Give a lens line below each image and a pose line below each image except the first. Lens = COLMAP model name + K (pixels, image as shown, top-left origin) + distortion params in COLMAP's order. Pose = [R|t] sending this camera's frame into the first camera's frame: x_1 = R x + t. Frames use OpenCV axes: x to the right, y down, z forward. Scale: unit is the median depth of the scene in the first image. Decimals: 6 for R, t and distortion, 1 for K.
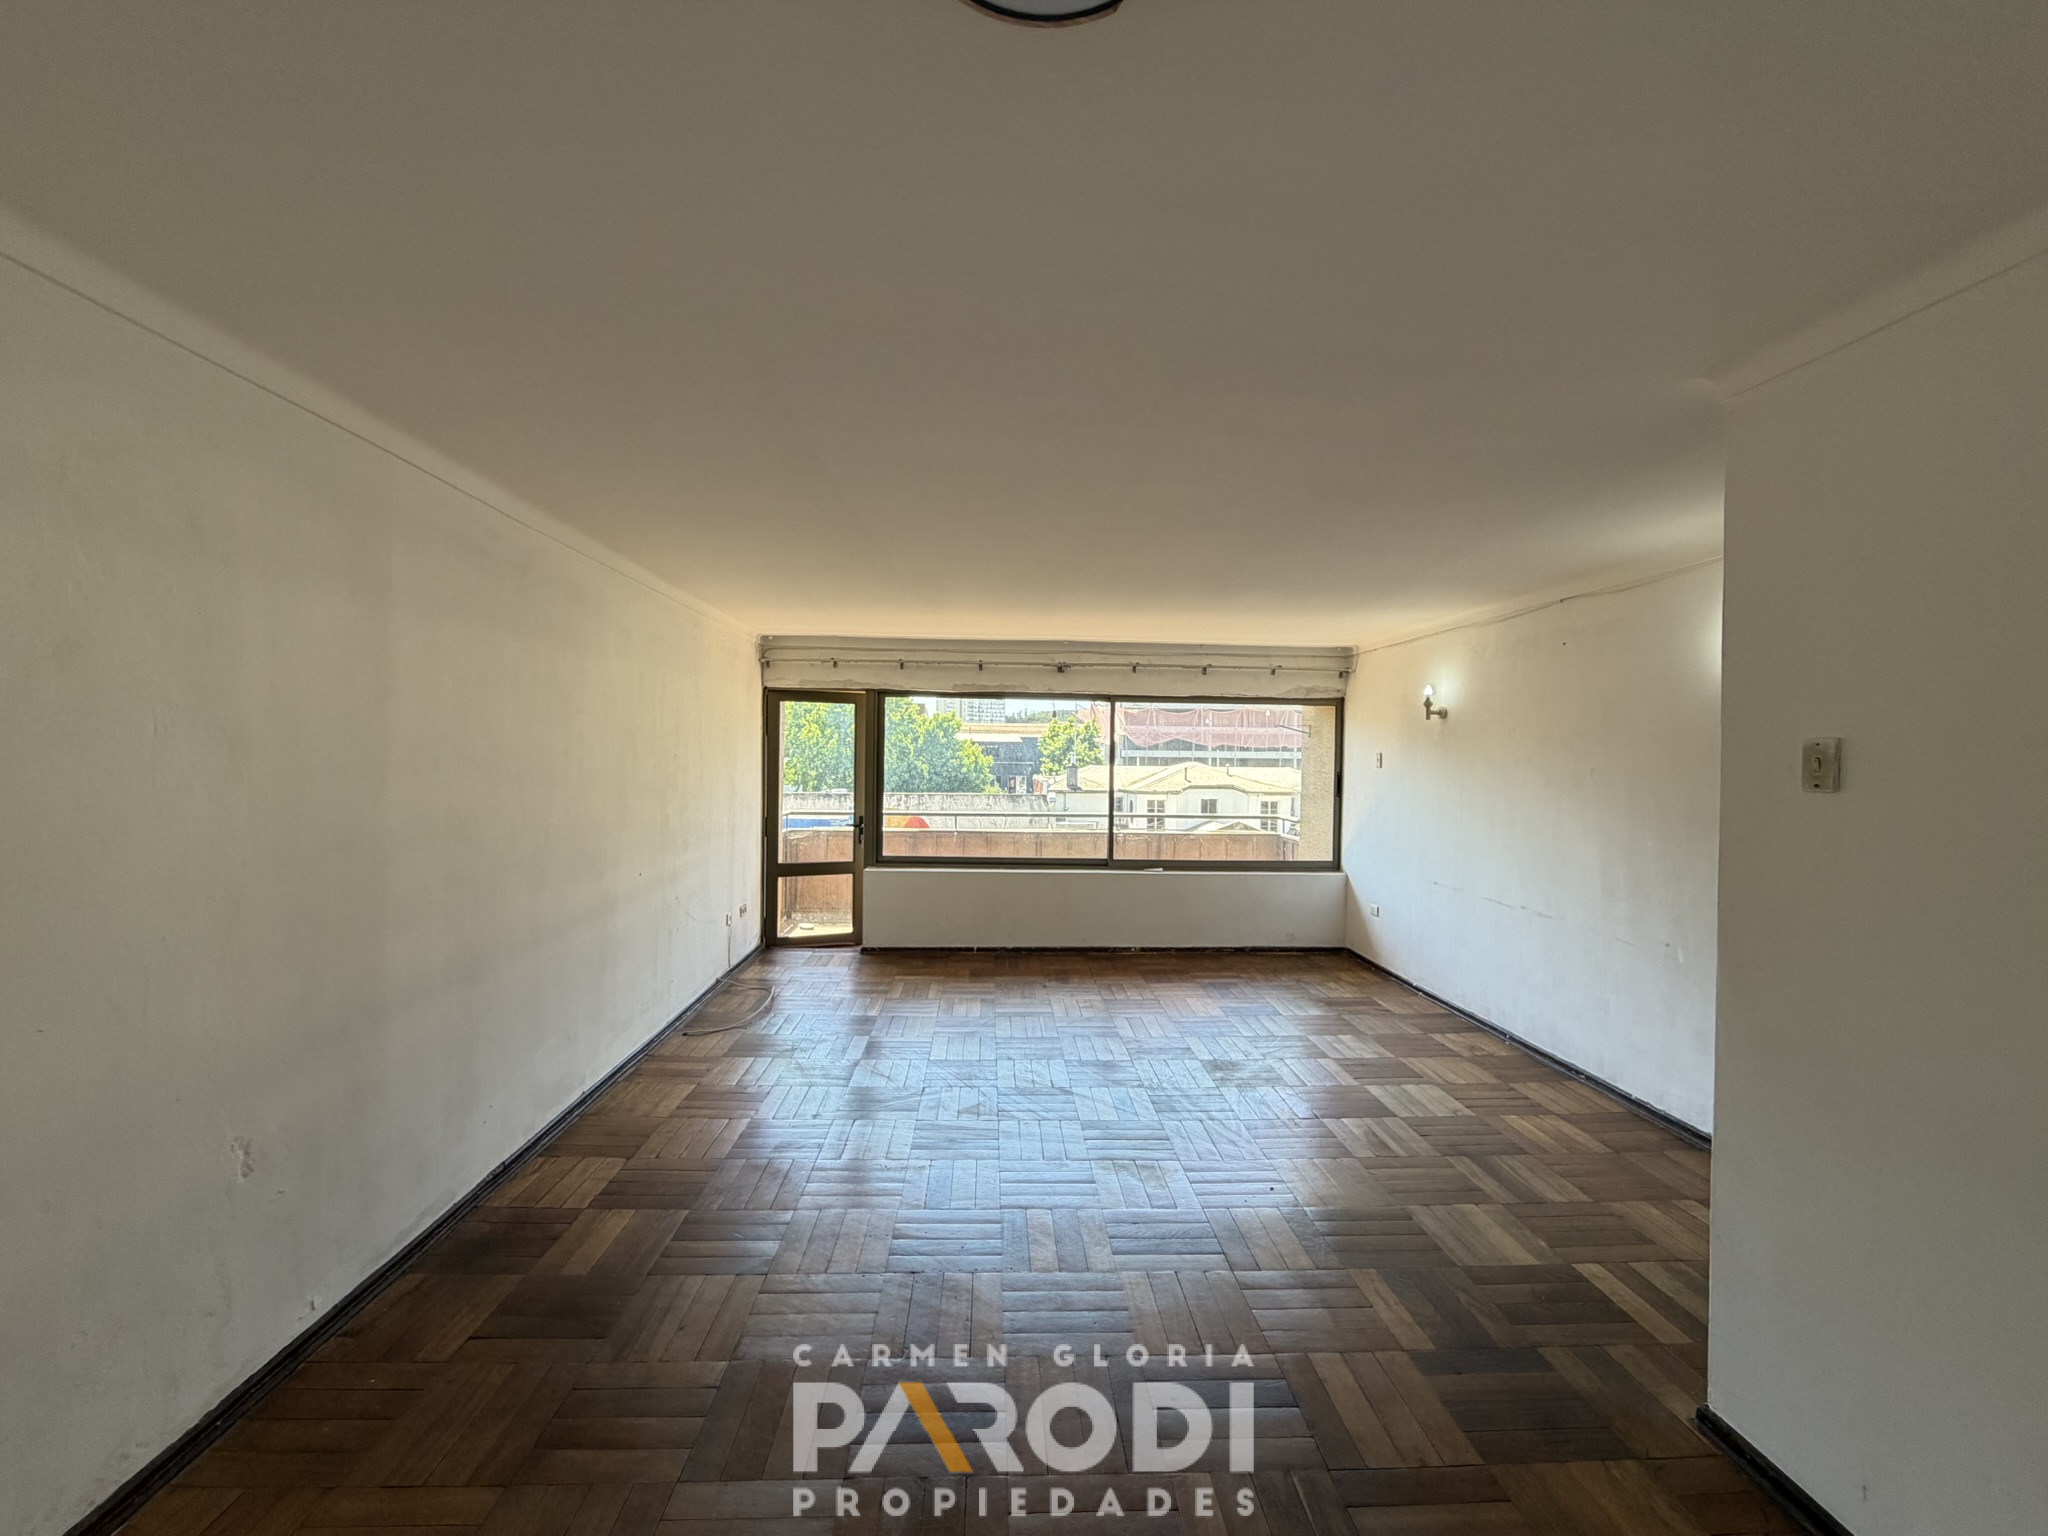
lens RADIAL K [[815.0, 0, 1020.7], [0, 815.0, 770.9], [0, 0, 1]] dist [-0.000074, 0.000258]
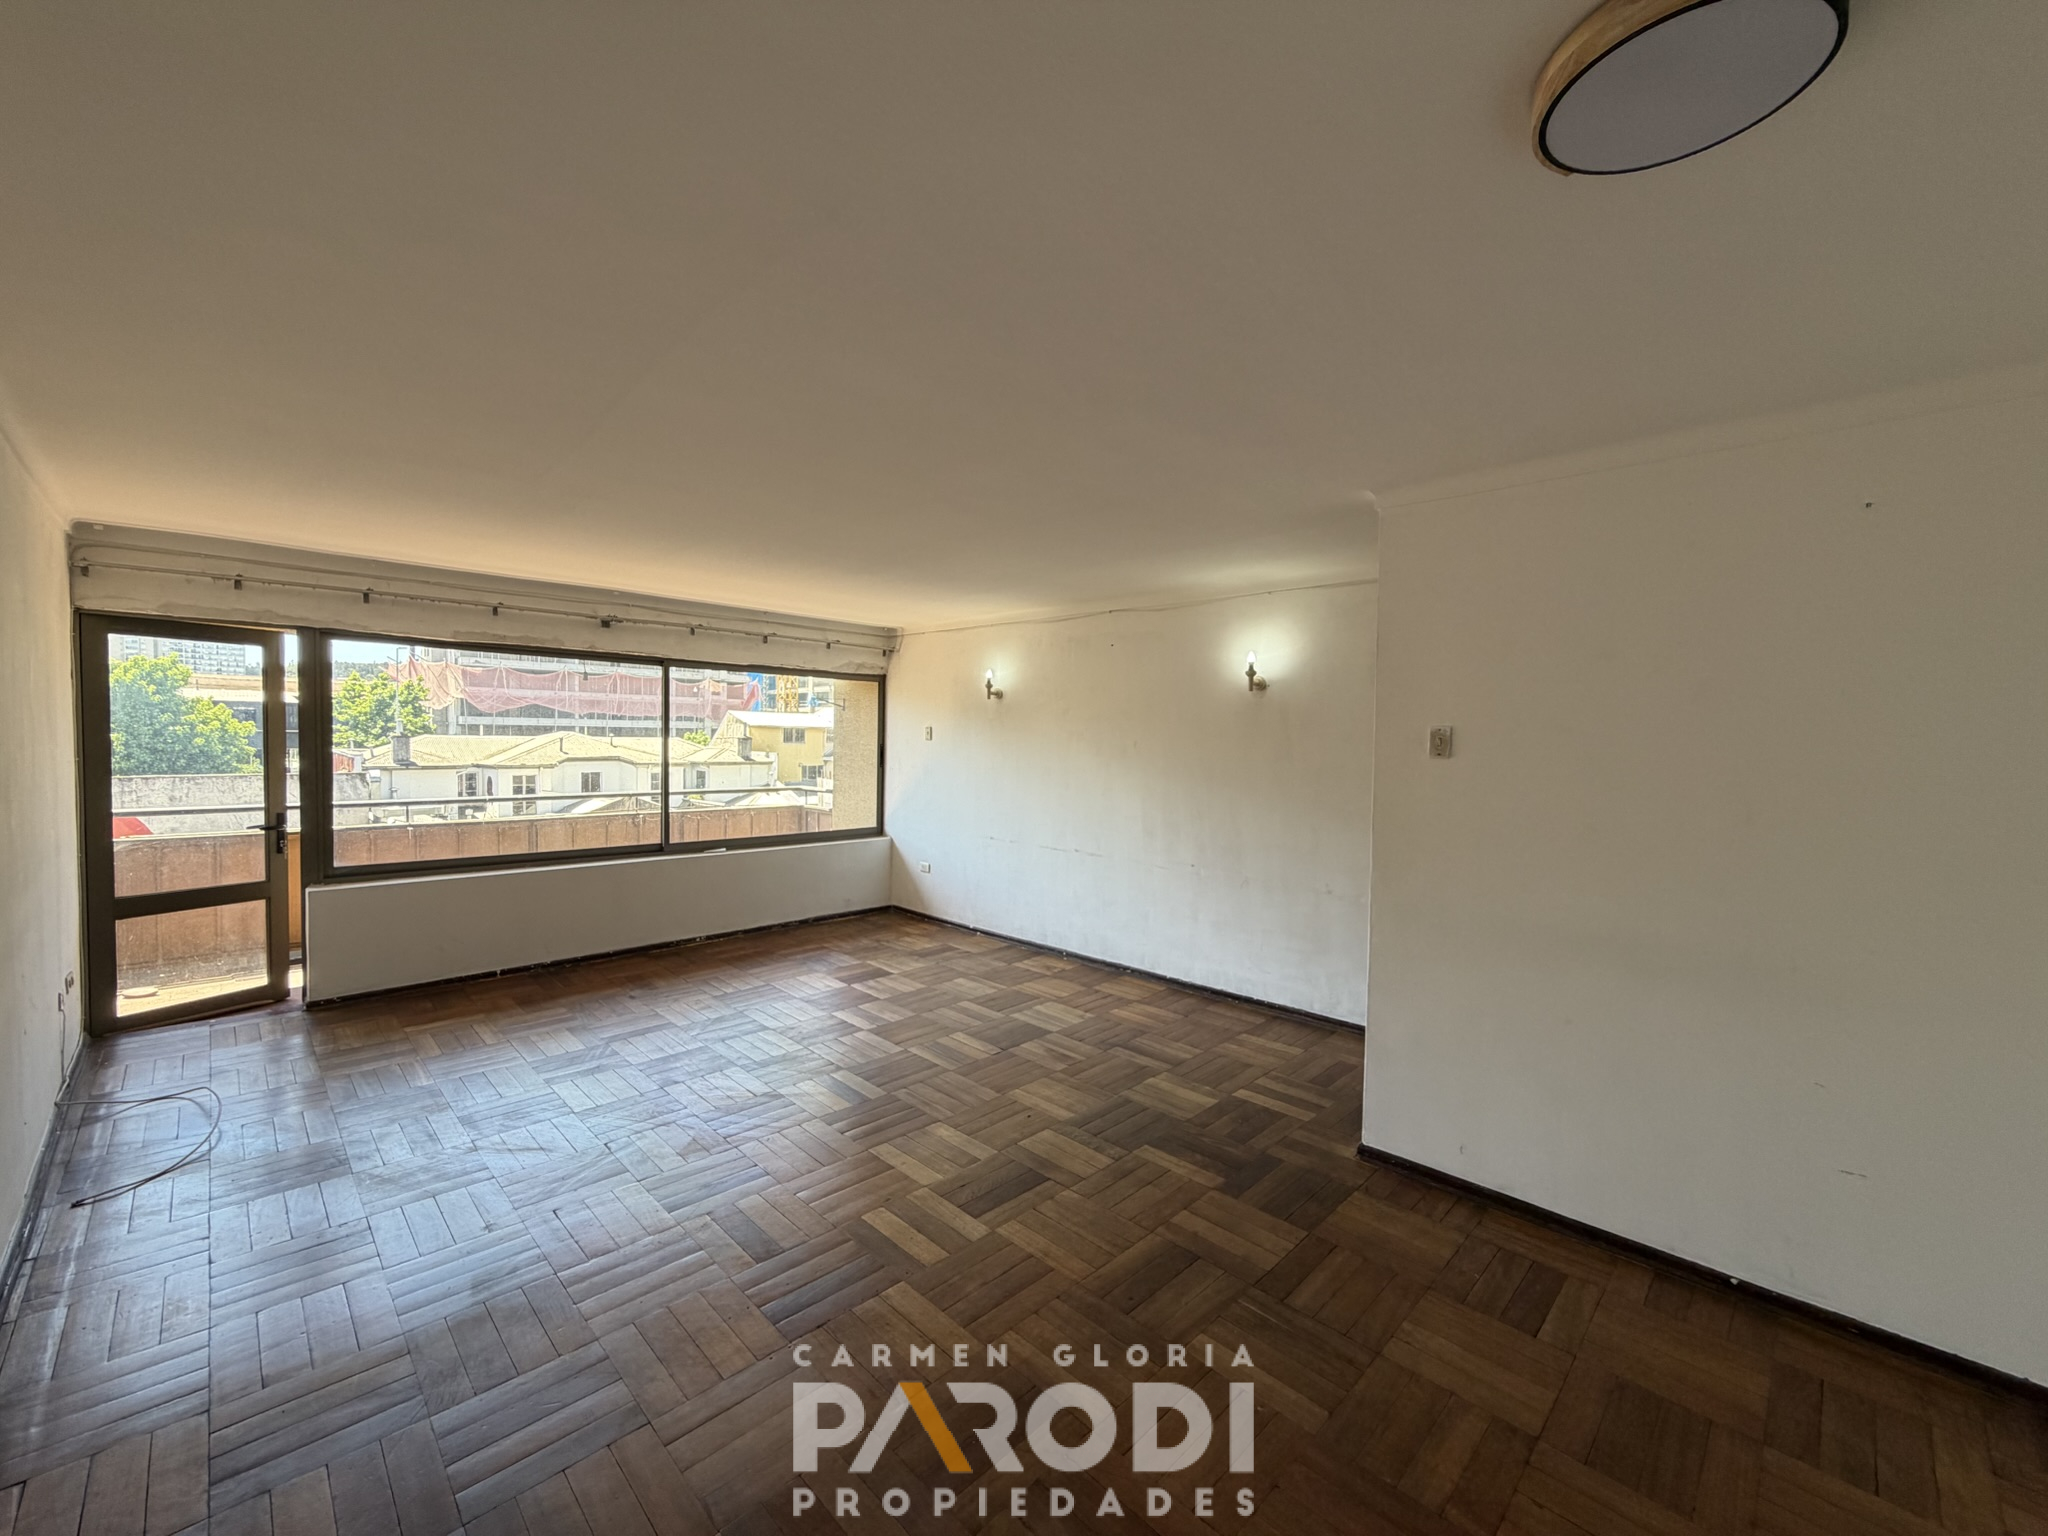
lens RADIAL K [[815.0, 0, 1020.5], [0, 815.0, 769.4], [0, 0, 1]] dist [-0.000074, 0.000258]
pose [[0.737032, -0.027022, 0.675317, -0.206938], [0.003135, 0.999326, 0.036566, -0.003952], [-0.675851, -0.024833, 0.736620, 0.086359]]
